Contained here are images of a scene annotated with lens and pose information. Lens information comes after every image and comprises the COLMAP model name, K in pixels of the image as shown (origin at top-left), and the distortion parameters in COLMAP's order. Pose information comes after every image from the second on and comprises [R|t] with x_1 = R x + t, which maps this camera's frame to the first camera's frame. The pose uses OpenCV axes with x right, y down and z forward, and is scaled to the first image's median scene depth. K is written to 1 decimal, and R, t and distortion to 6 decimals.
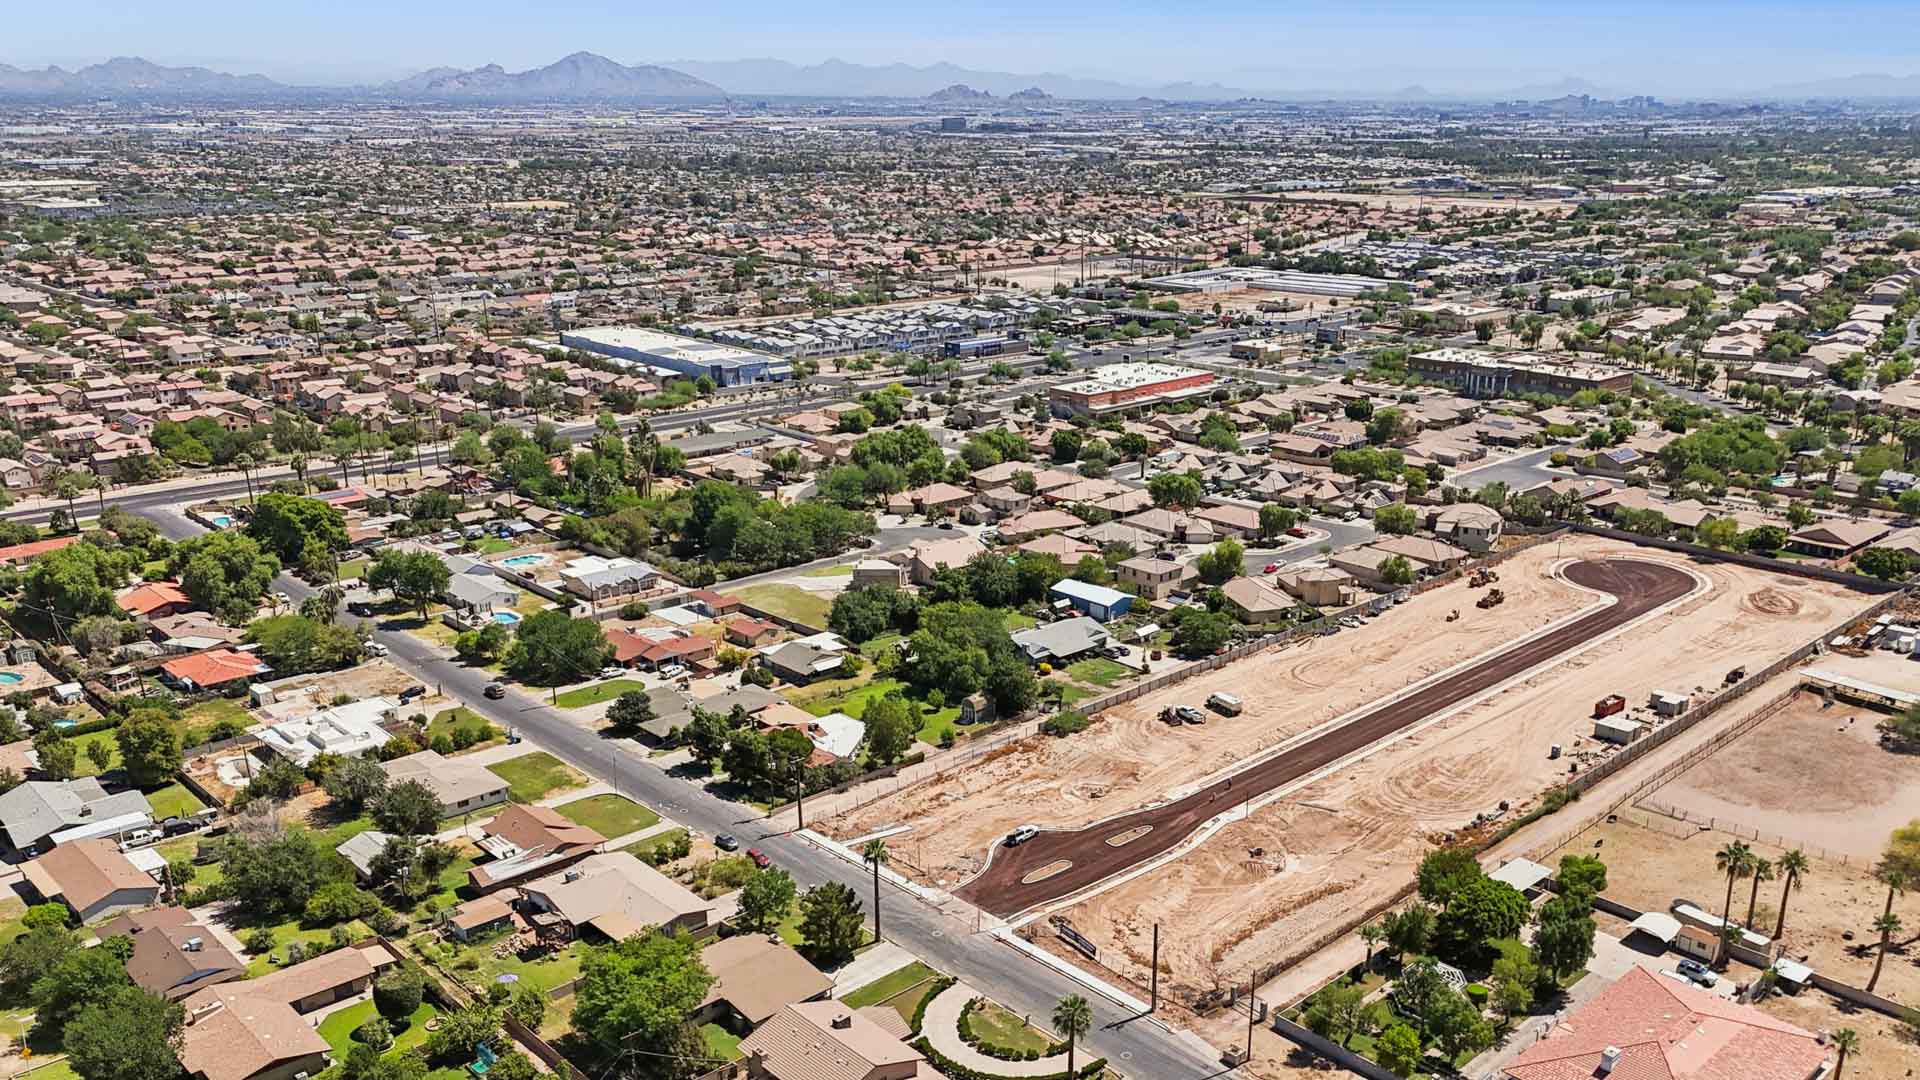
lens RADIAL K [[1653.7, 0, 1053.2], [0, 1653.7, 628.6], [0, 0, 1]] dist [0.131184, -0.201495]
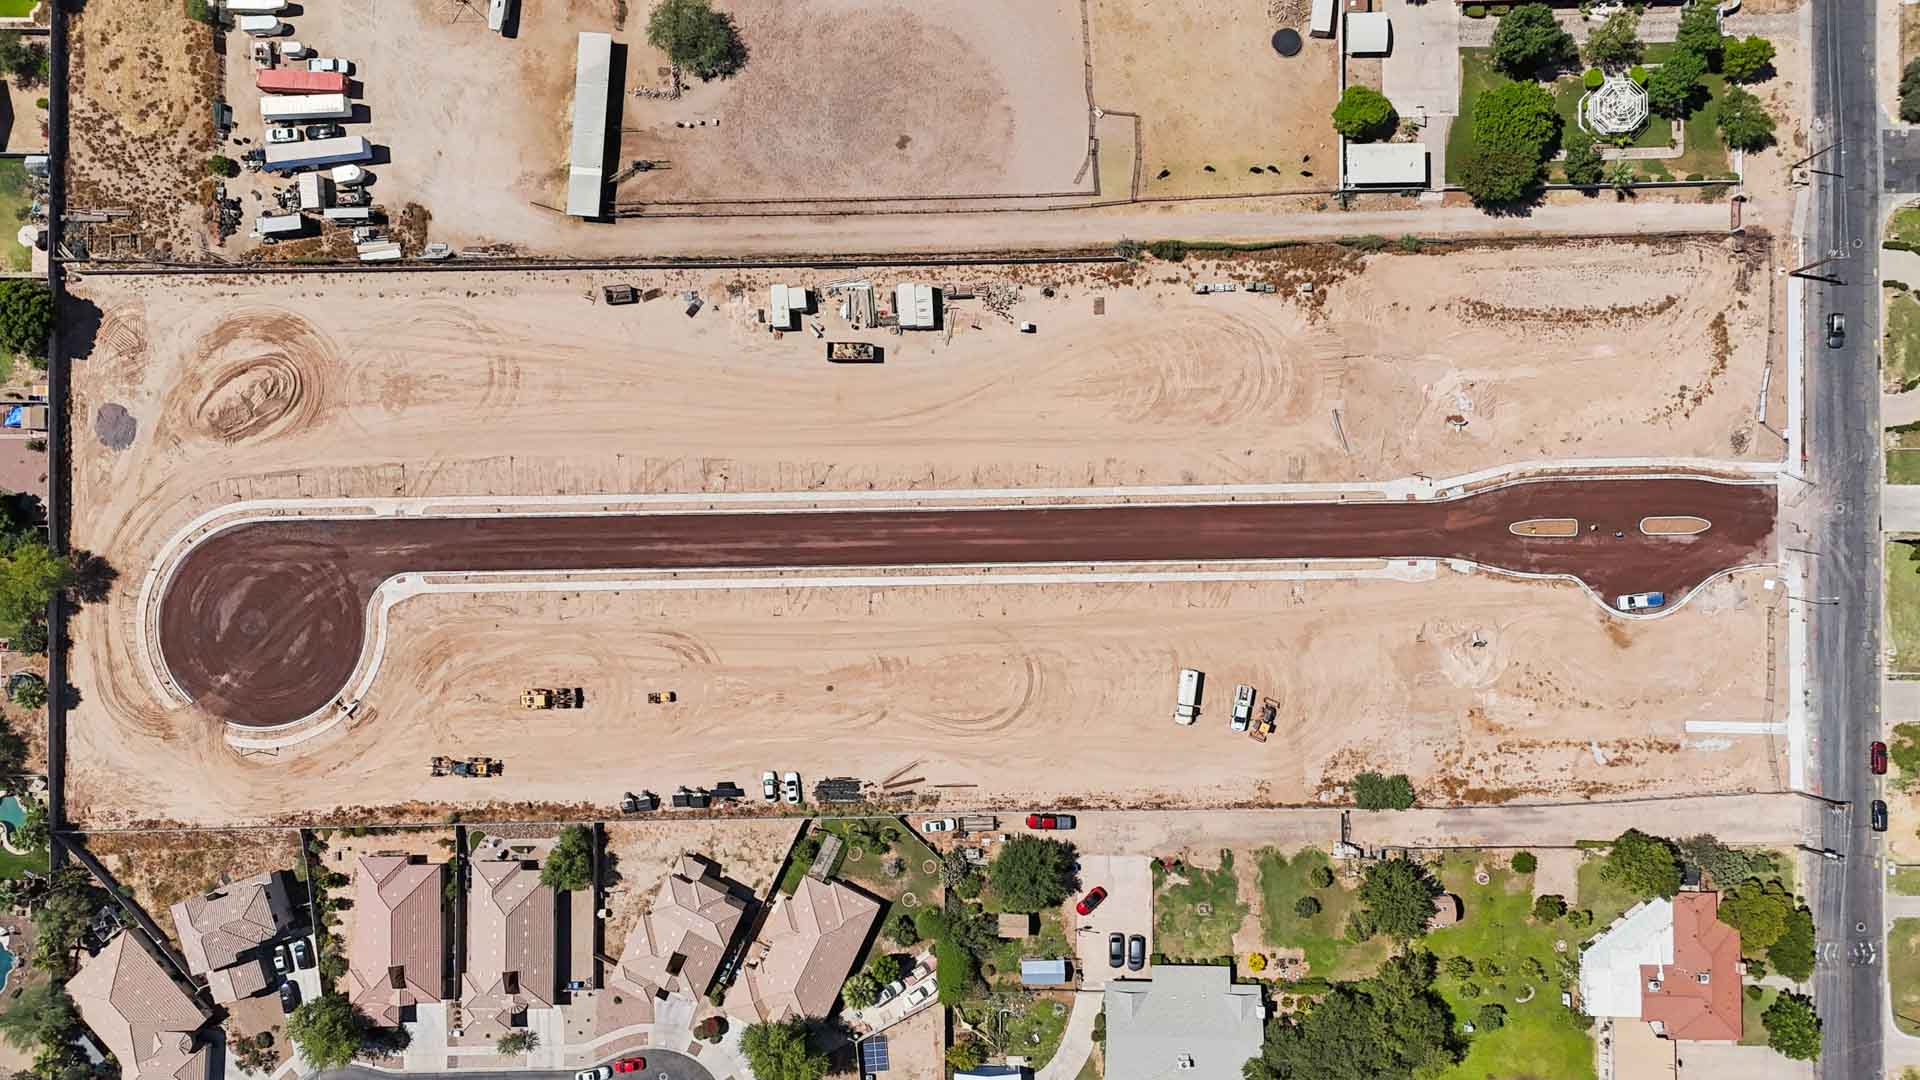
lens RADIAL K [[1571.2, 0, 931.8], [0, 1571.2, 471.2], [0, 0, 1]] dist [0.081384, -0.016320]
pose [[-0.713393, -0.700689, 0.010244, 0.237685], [0.208827, -0.198613, 0.957572, -0.620403], [-0.668926, 0.685264, 0.288012, 0.738915]]
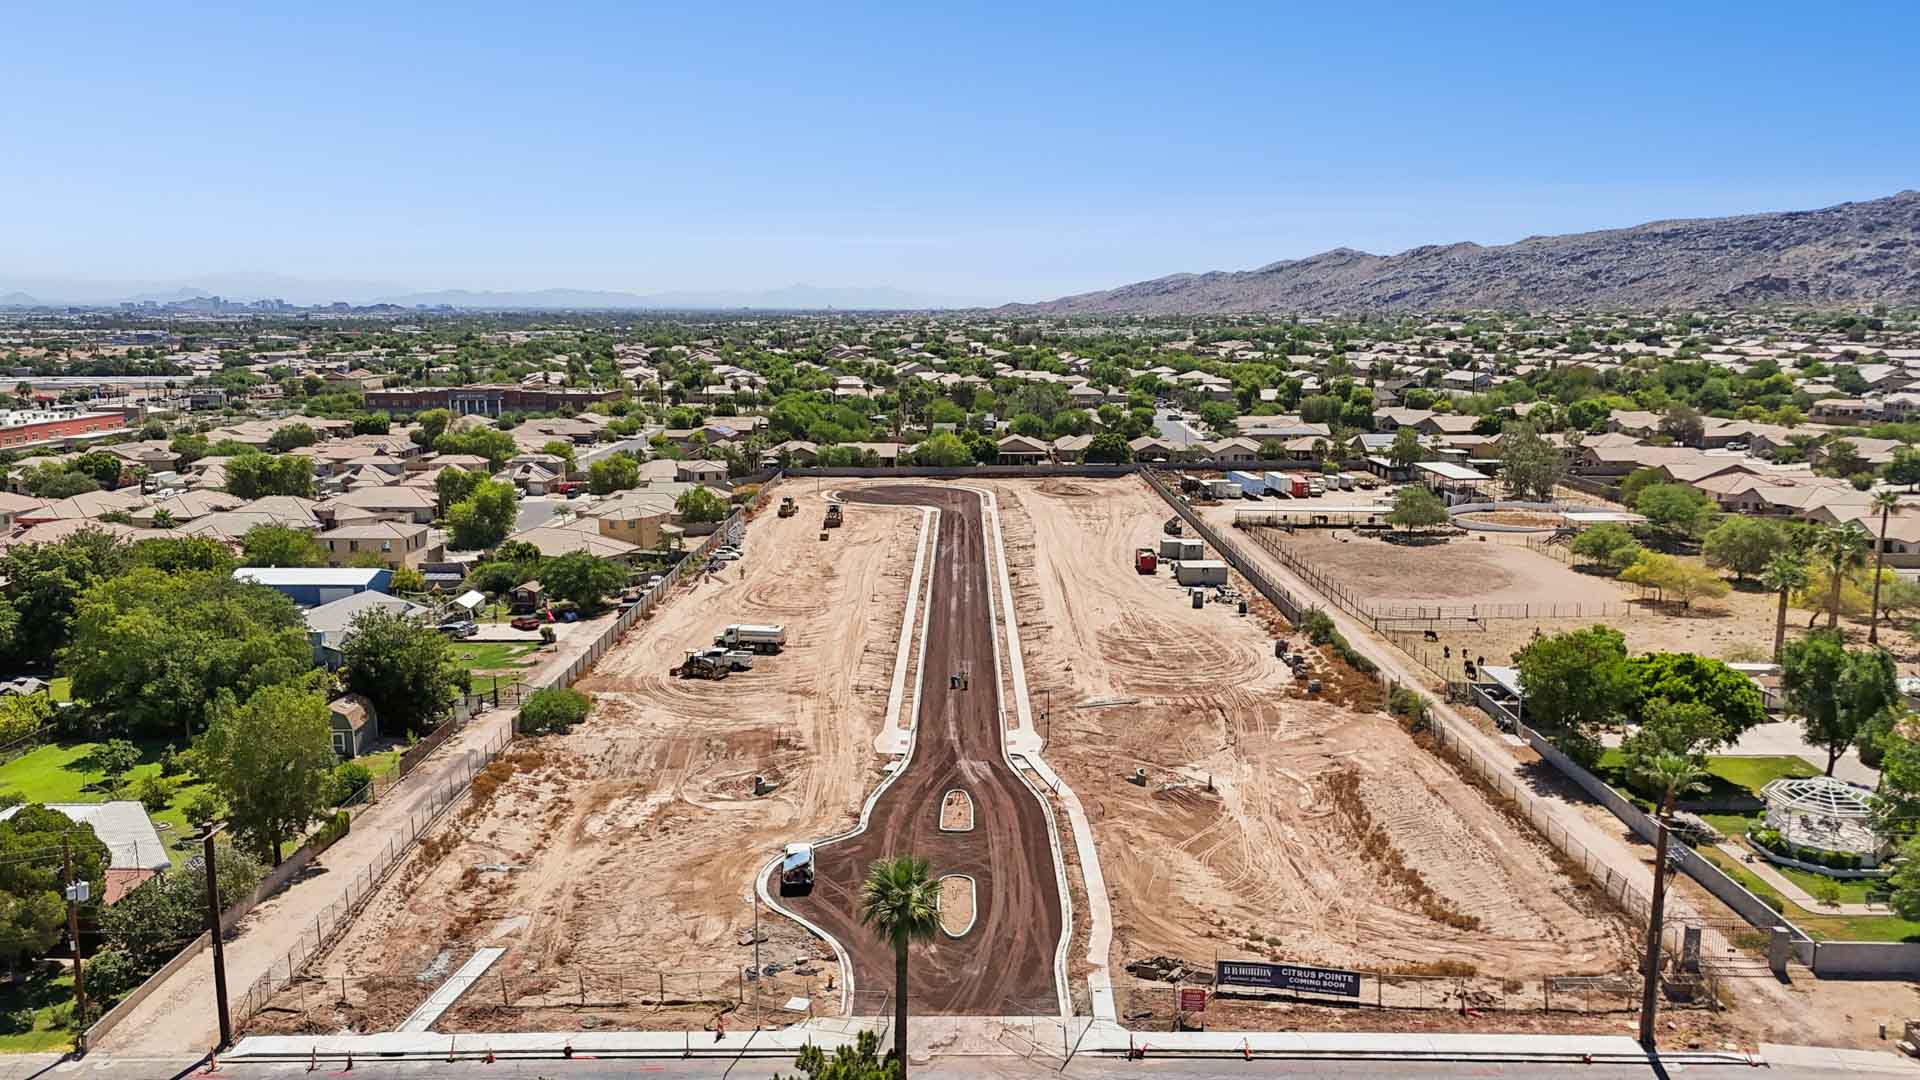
lens RADIAL K [[1445.0, 0, 981.8], [0, 1445.0, 543.5], [0, 0, 1]] dist [0.077739, -0.085573]
pose [[0.703108, -0.119698, 0.700937, -0.188955], [0.227772, 0.971704, -0.062540, 0.059115], [-0.673617, 0.203626, 0.710476, 0.520899]]
